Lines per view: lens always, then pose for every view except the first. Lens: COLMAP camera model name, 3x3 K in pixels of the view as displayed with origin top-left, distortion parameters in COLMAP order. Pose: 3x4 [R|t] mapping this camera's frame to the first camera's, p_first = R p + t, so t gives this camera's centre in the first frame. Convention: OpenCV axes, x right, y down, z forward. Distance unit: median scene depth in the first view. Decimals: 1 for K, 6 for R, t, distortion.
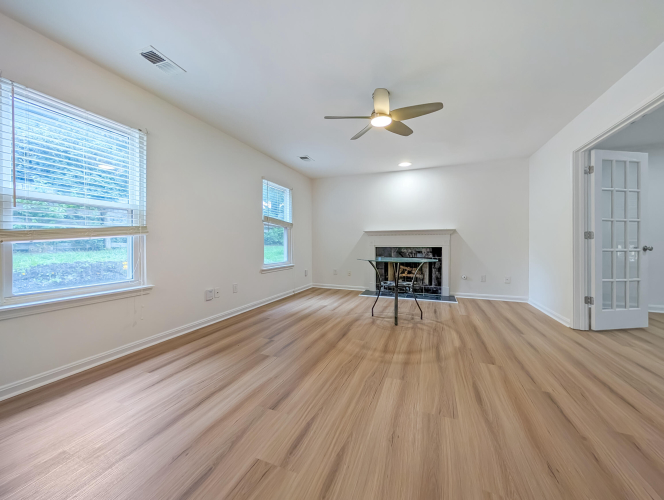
lens RADIAL K [[237.4, 0, 330.2], [0, 237.4, 247.2], [0, 0, 1]] dist [-0.028497, -0.000022]
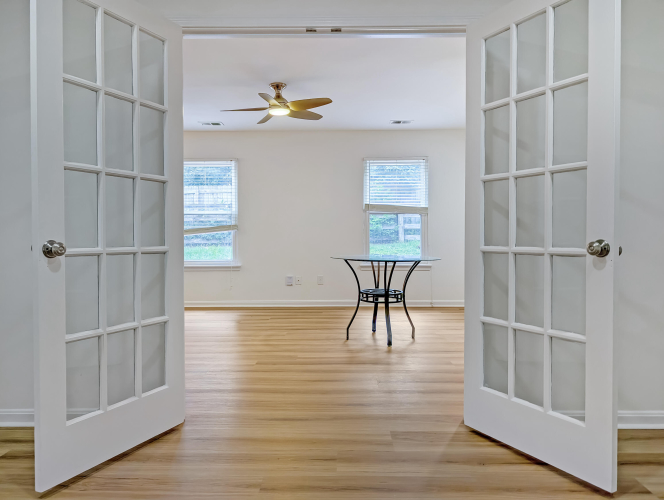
lens RADIAL K [[481.4, 0, 353.4], [0, 481.4, 248.0], [0, 0, 1]] dist [-0.000797, -0.001457]
pose [[0.391467, 0.021191, -0.919948, 1.315592], [-0.010932, 0.999771, 0.018378, -0.003005], [0.920127, 0.002863, 0.391609, 0.268613]]
